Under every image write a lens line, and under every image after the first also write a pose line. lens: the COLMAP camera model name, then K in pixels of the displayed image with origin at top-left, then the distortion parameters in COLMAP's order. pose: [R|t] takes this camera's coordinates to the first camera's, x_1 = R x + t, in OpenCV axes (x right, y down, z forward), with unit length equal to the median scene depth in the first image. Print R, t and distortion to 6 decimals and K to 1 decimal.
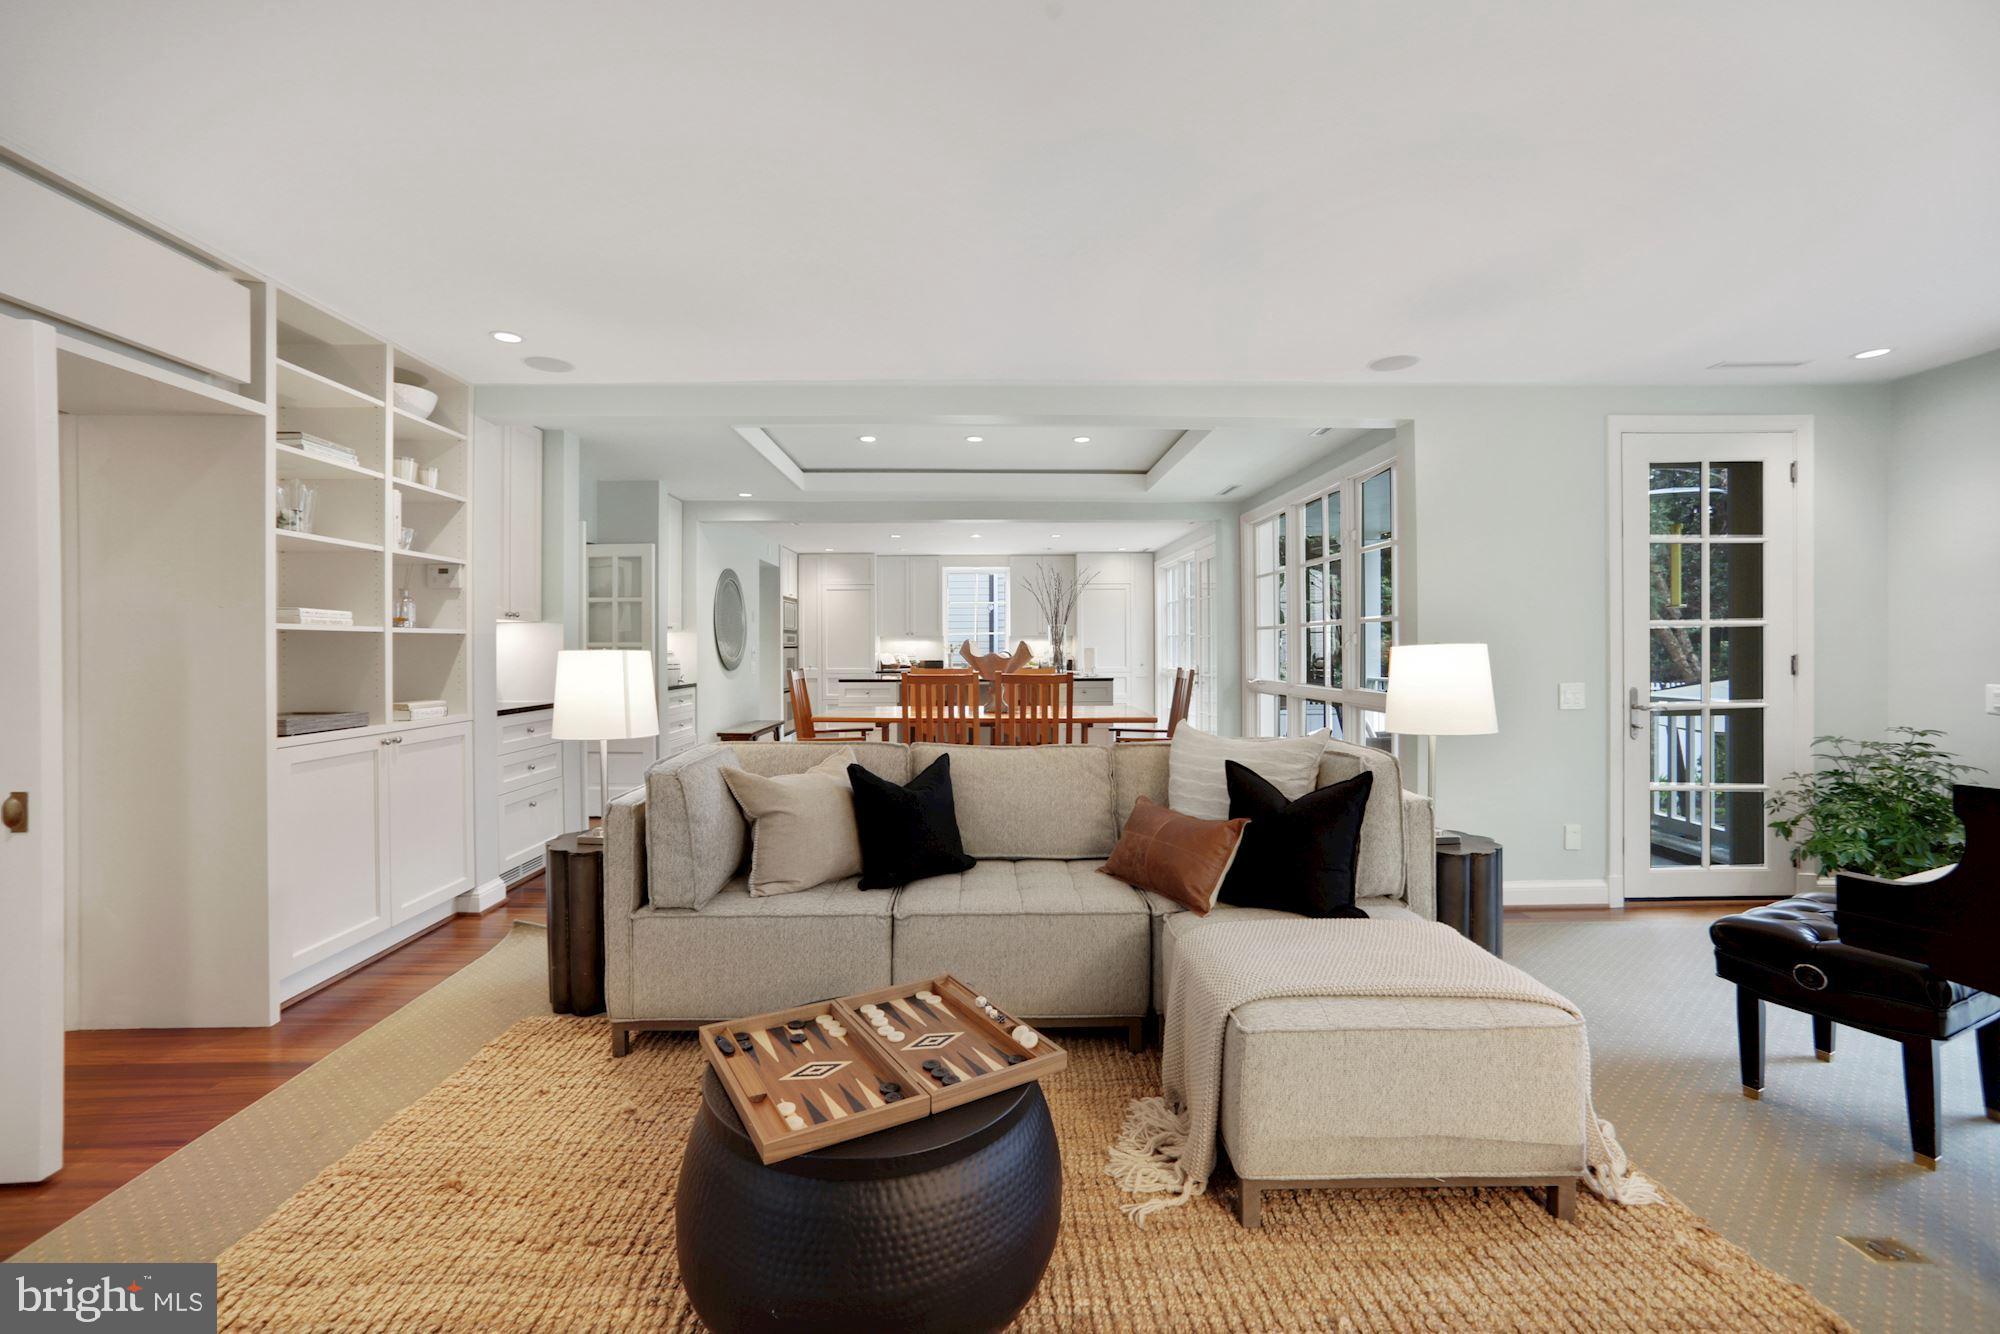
lens RADIAL K [[801.3, 0, 991.4], [0, 801.3, 648.9], [0, 0, 1]] dist [-0.064656, 0.031574]
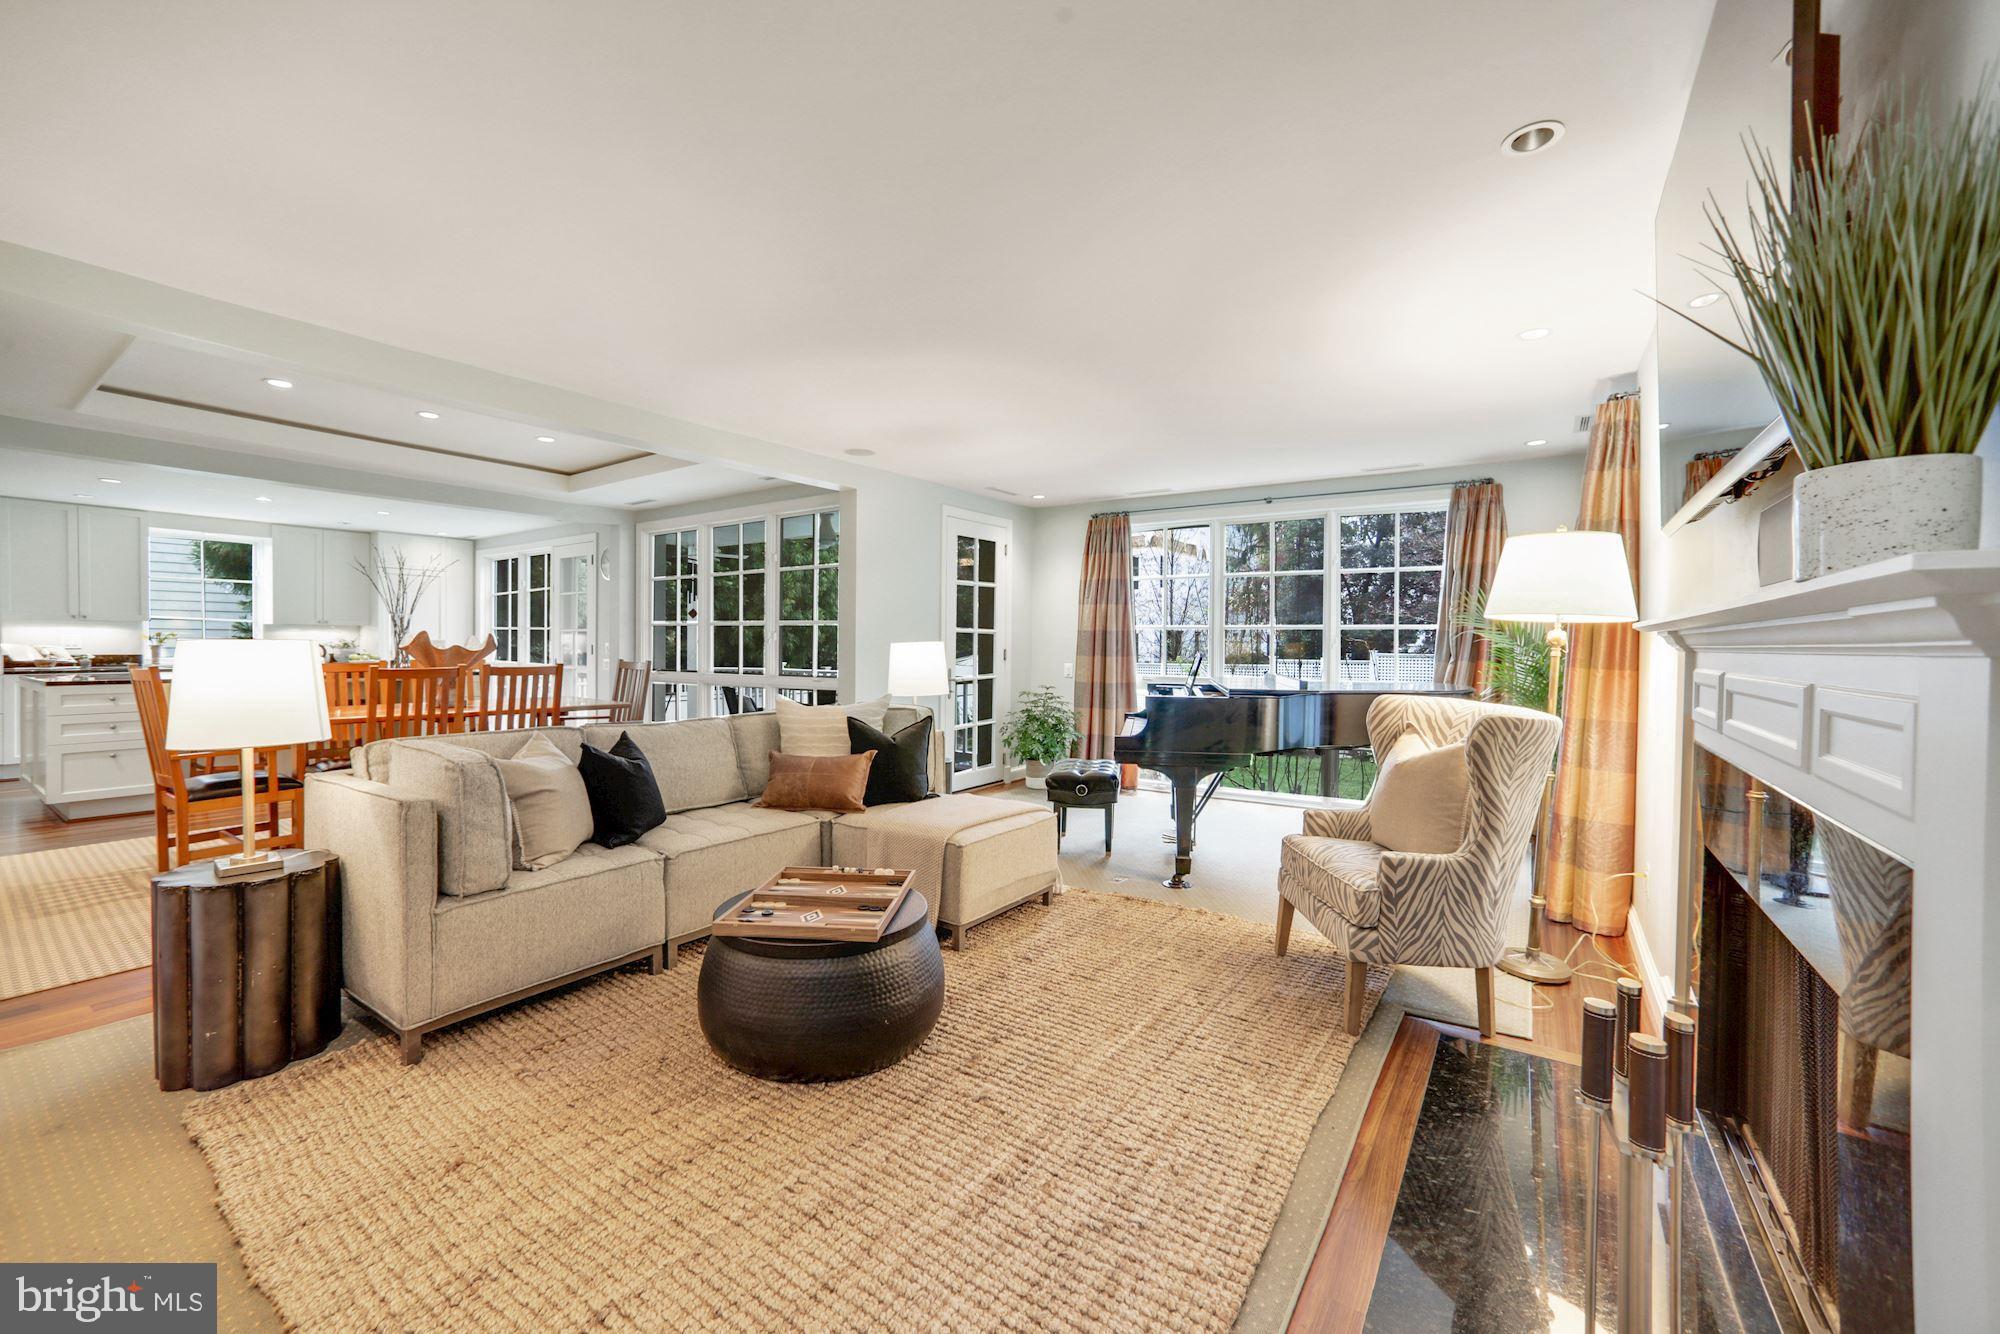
lens RADIAL K [[782.4, 0, 965.1], [0, 782.4, 659.3], [0, 0, 1]] dist [-0.060828, 0.023903]
pose [[0.608716, -0.006848, 0.793359, -0.556201], [-0.009334, 0.999832, 0.015793, 0.003066], [-0.793333, -0.017019, 0.608550, -0.065993]]
